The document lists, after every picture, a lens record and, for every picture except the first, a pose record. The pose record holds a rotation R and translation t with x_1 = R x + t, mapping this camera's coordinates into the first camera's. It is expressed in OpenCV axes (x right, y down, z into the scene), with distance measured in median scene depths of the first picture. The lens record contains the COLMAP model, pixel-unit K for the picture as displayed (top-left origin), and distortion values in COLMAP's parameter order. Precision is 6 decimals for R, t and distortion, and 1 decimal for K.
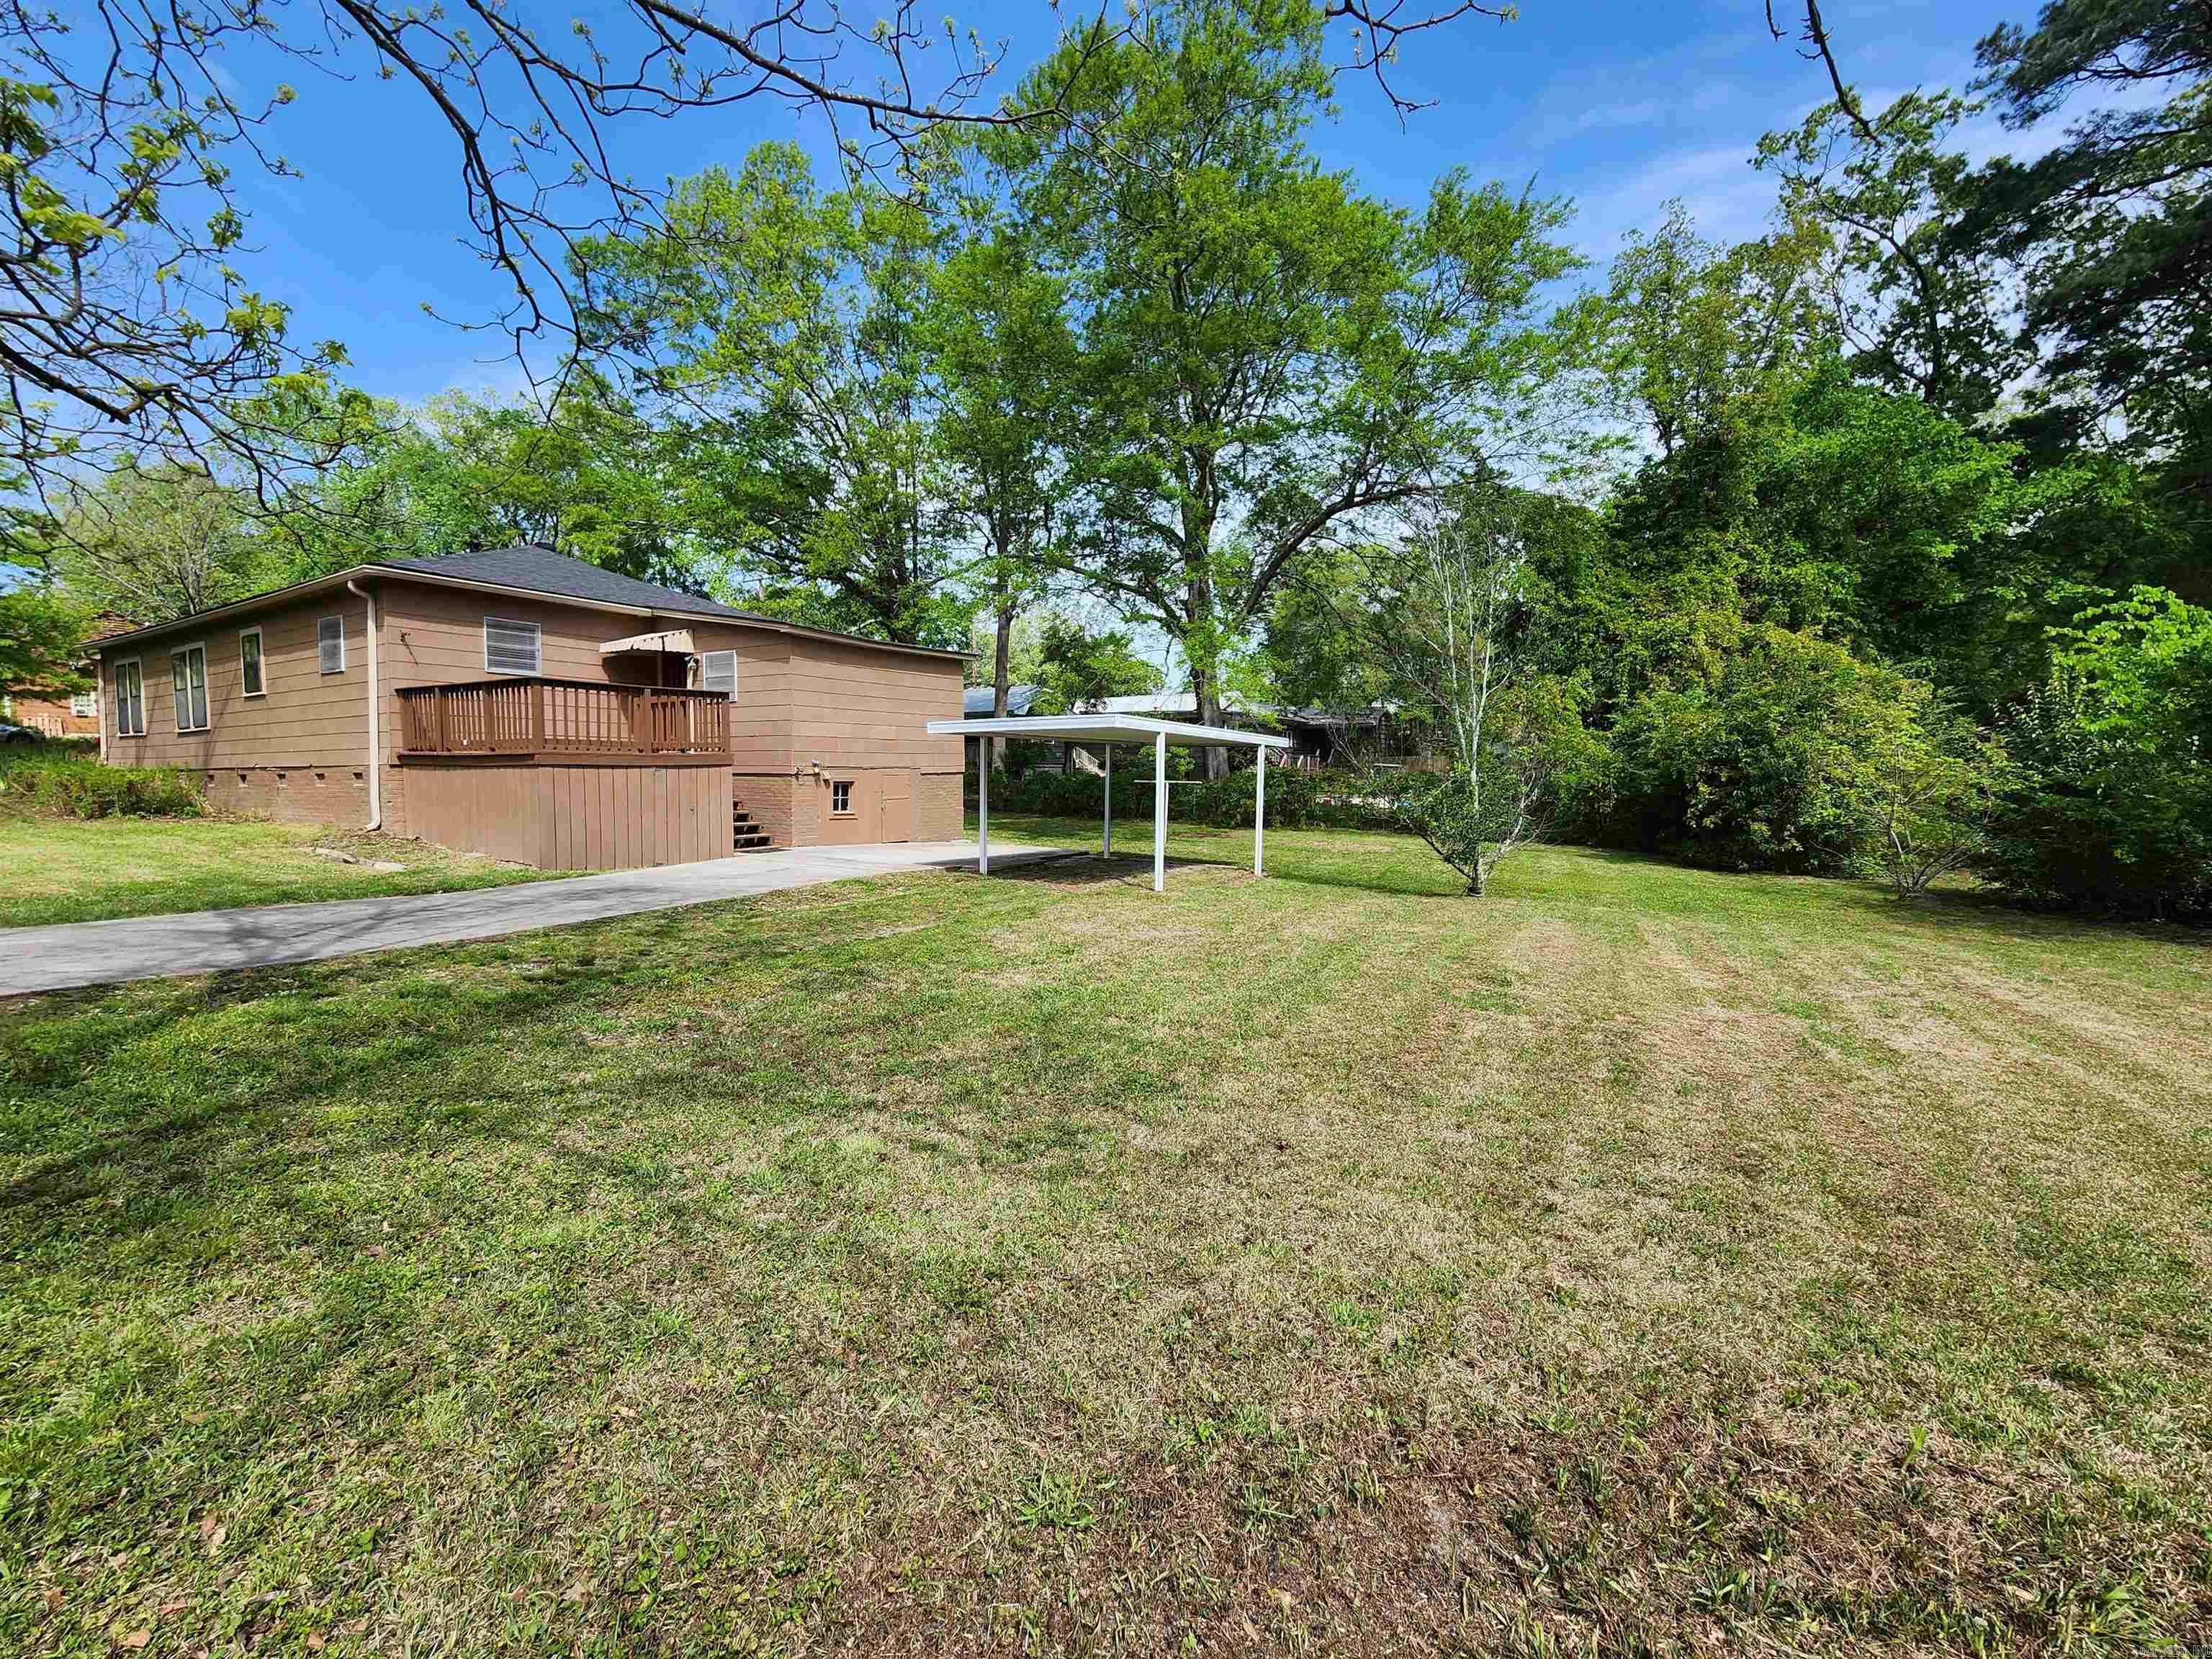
lens RADIAL K [[897.1, 0, 1102.3], [0, 897.1, 825.7], [0, 0, 1]] dist [0.003440, 0.000241]
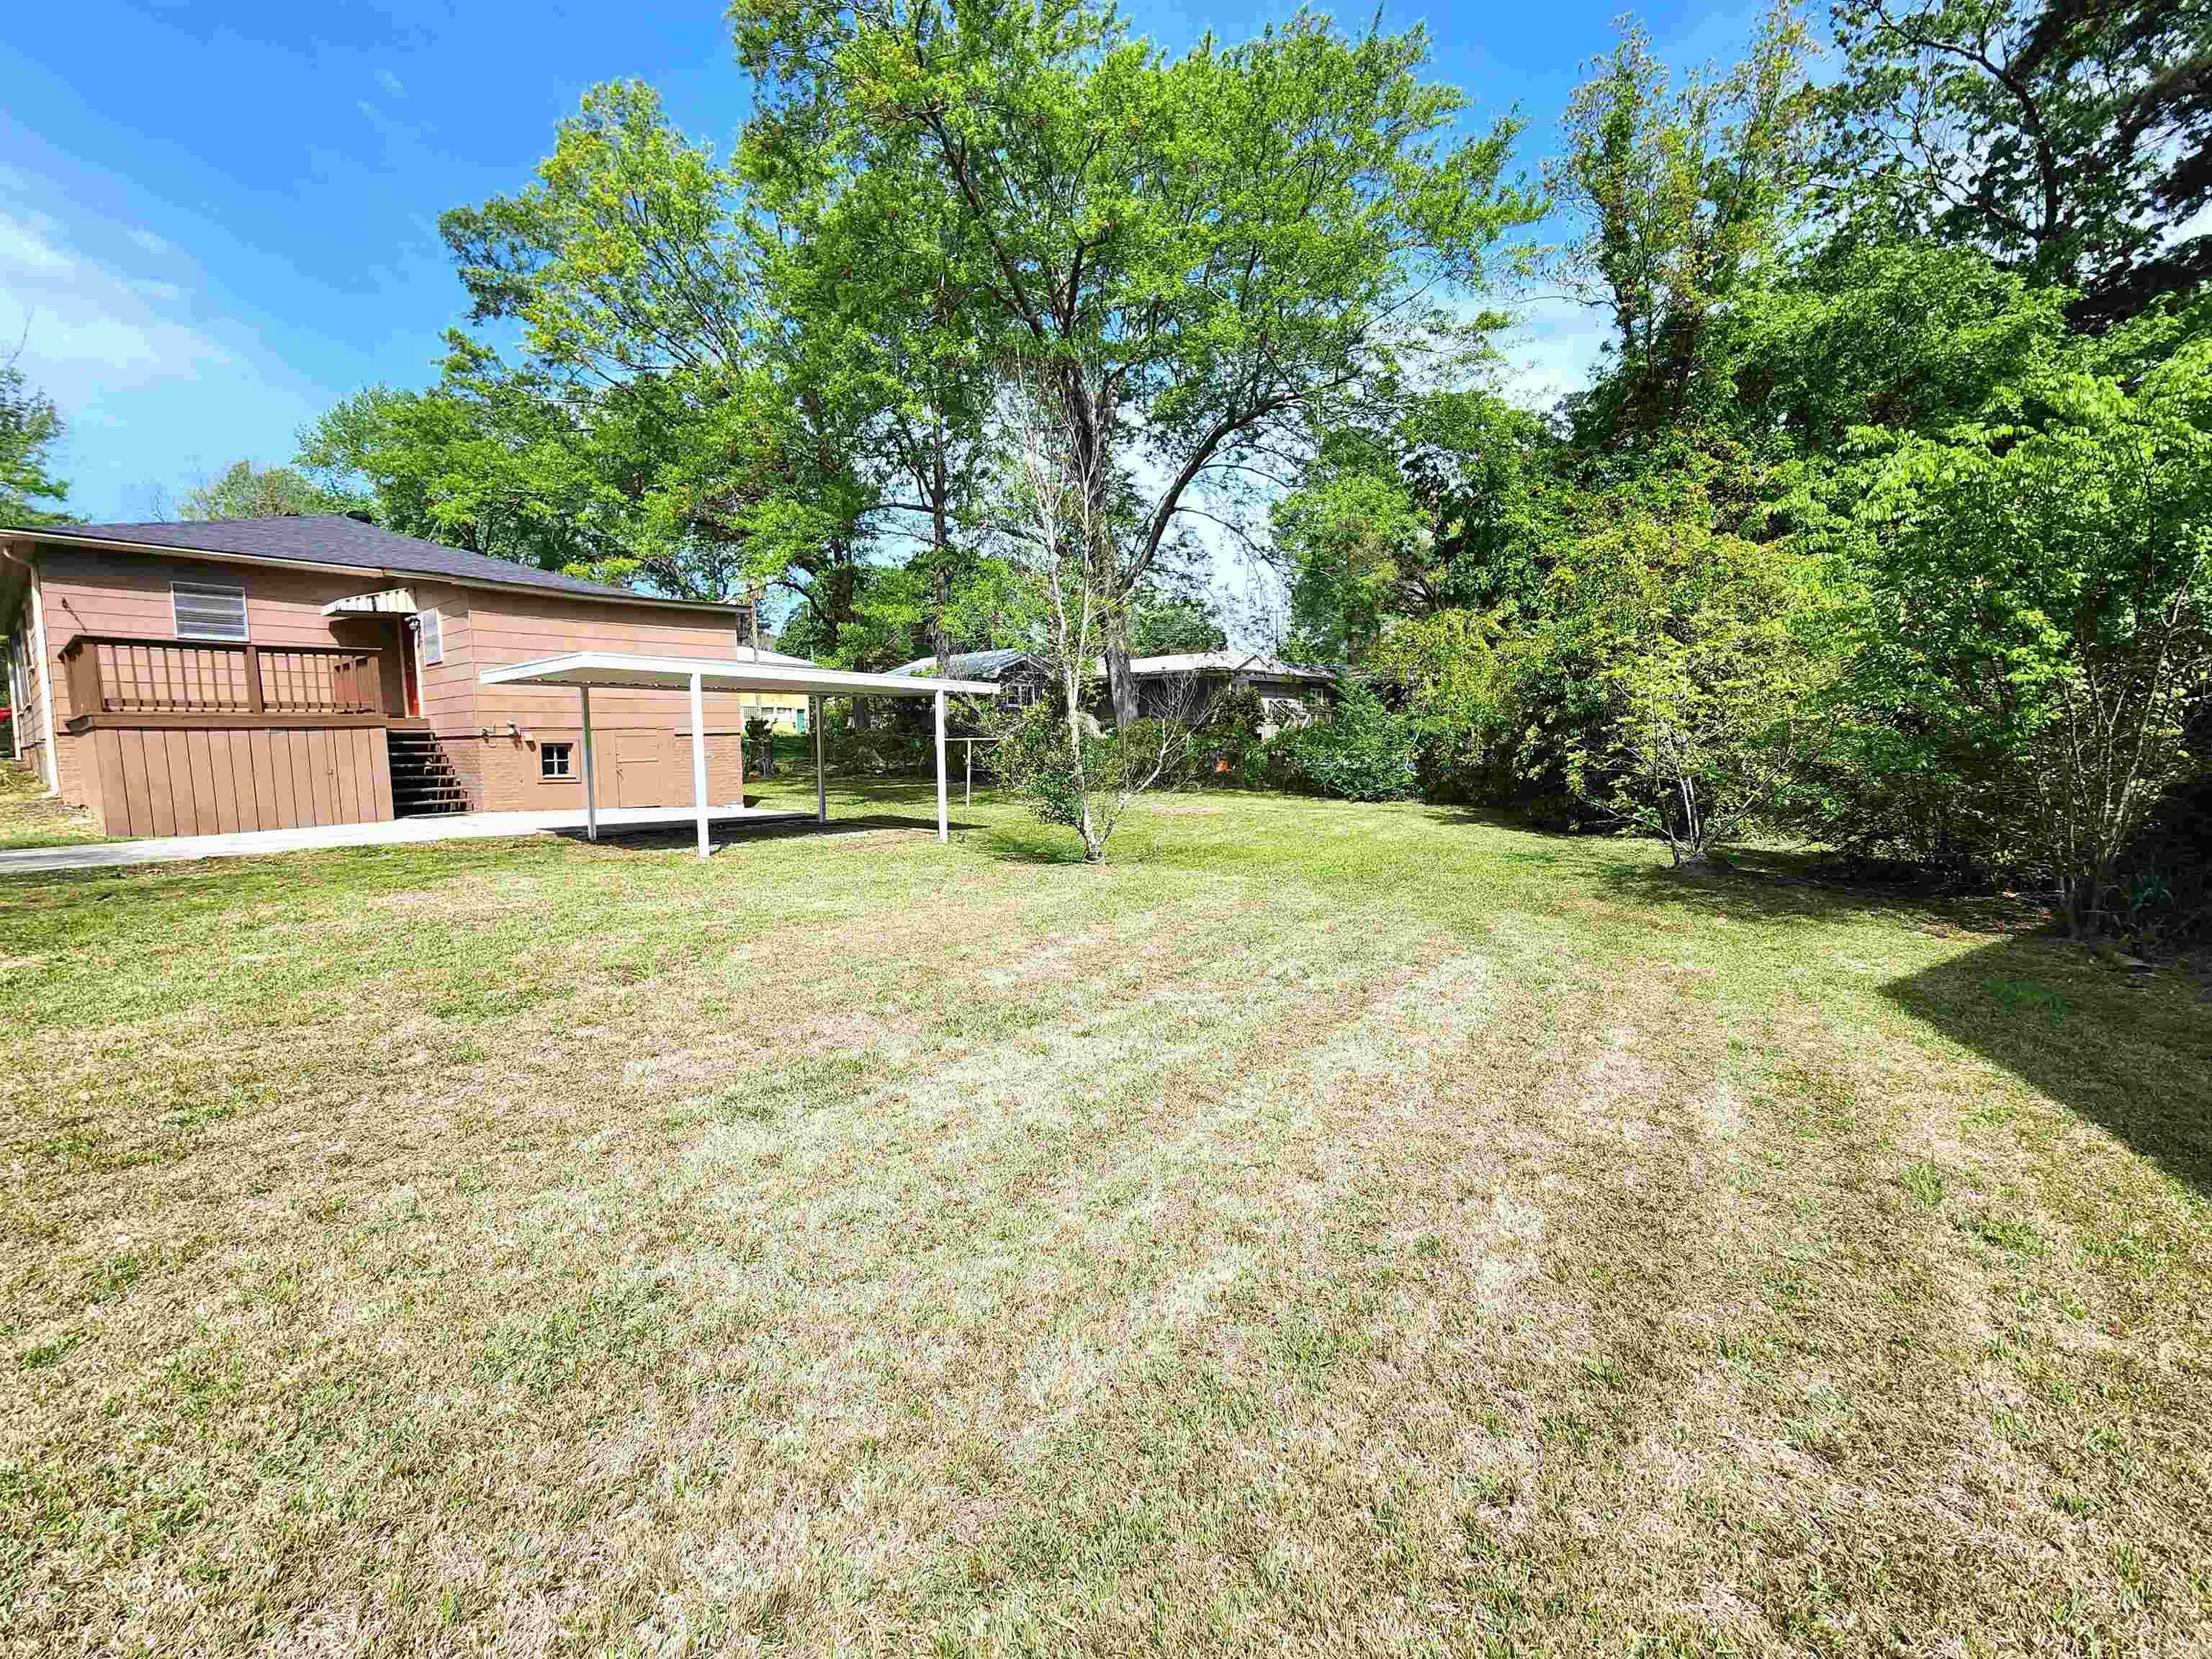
lens RADIAL K [[904.1, 0, 1100.4], [0, 904.1, 823.0], [0, 0, 1]] dist [0.000544, -0.000379]
pose [[0.990747, -0.007224, -0.135532, 0.403434], [0.011131, 0.999543, 0.028094, 0.013881], [0.135268, -0.029343, 0.990375, 0.132744]]
